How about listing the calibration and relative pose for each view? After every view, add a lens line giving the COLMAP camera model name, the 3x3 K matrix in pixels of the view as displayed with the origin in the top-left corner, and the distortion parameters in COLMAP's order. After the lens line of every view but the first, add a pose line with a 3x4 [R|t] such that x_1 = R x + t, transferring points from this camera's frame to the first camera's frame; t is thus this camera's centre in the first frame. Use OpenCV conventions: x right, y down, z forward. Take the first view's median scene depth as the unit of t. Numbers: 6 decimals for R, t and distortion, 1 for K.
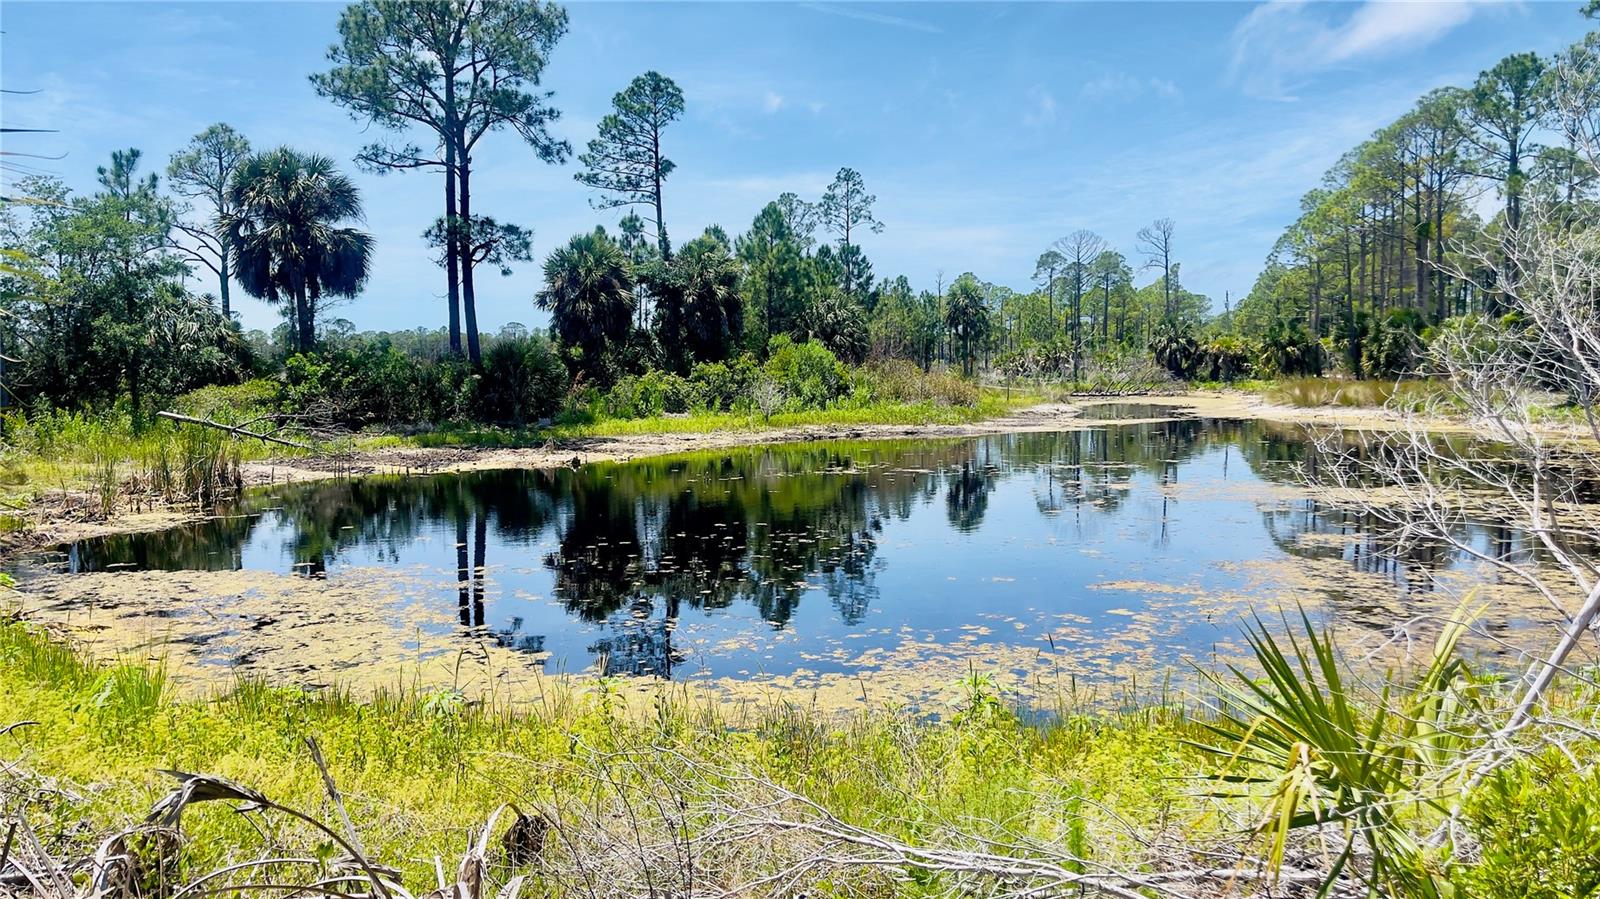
lens RADIAL K [[1213.5, 0, 803.3], [0, 1213.5, 455.2], [0, 0, 1]] dist [0.075865, -0.097836]
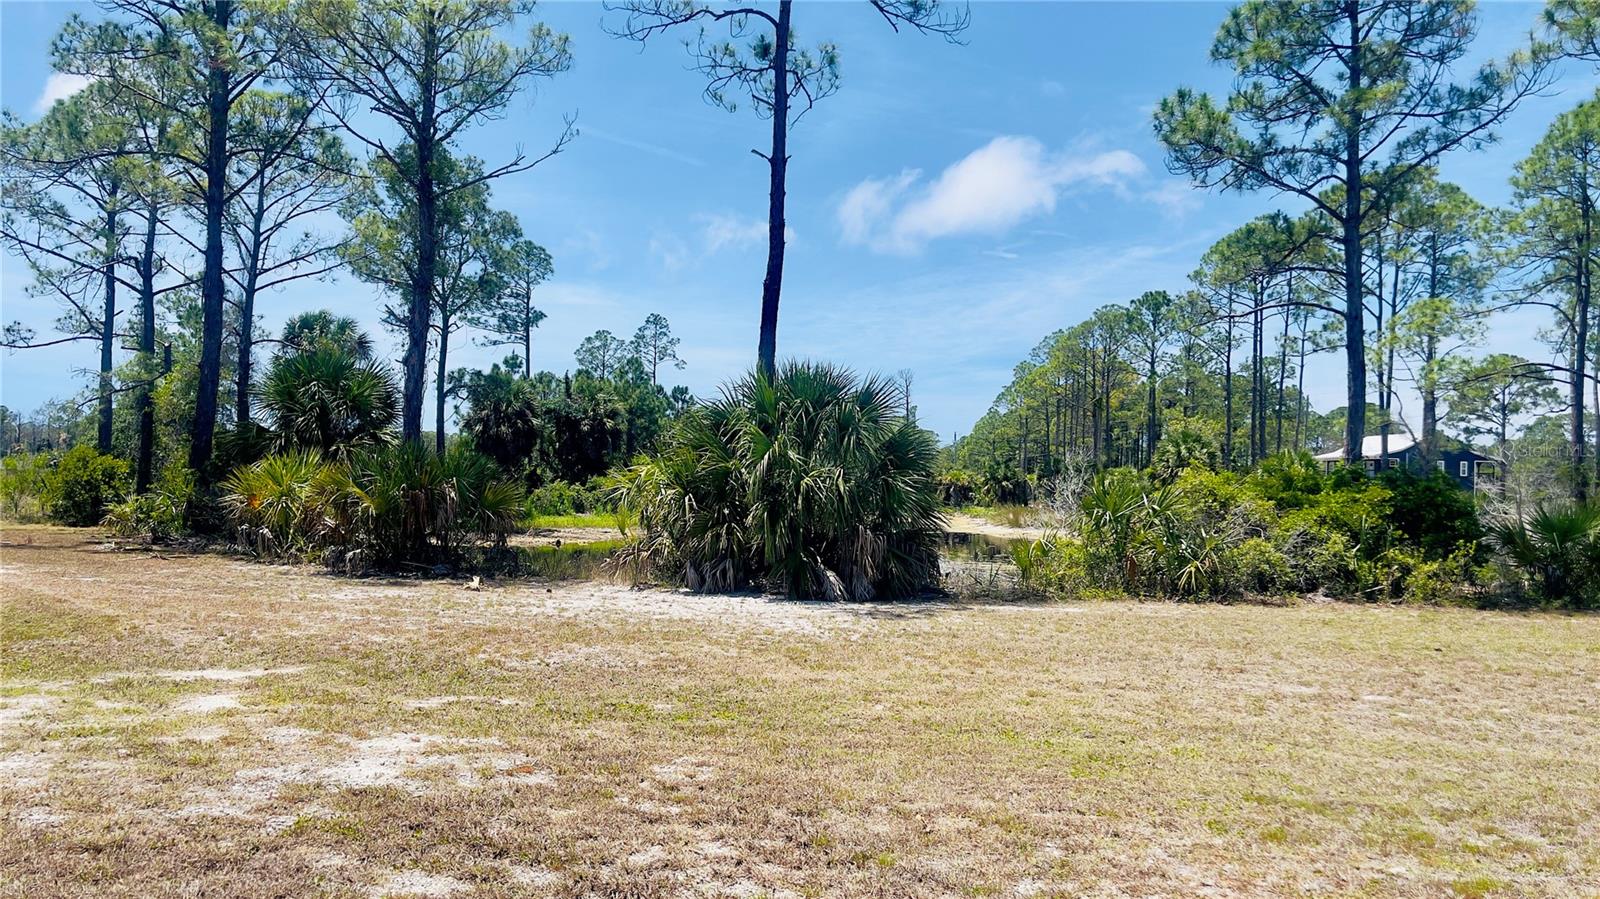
lens RADIAL K [[1213.5, 0, 803.3], [0, 1213.5, 455.2], [0, 0, 1]] dist [0.075865, -0.097836]
pose [[0.975693, 0.049171, 0.213552, -0.141680], [-0.028990, 0.994899, -0.096625, 0.022281], [-0.217214, 0.088085, 0.972141, -0.336739]]
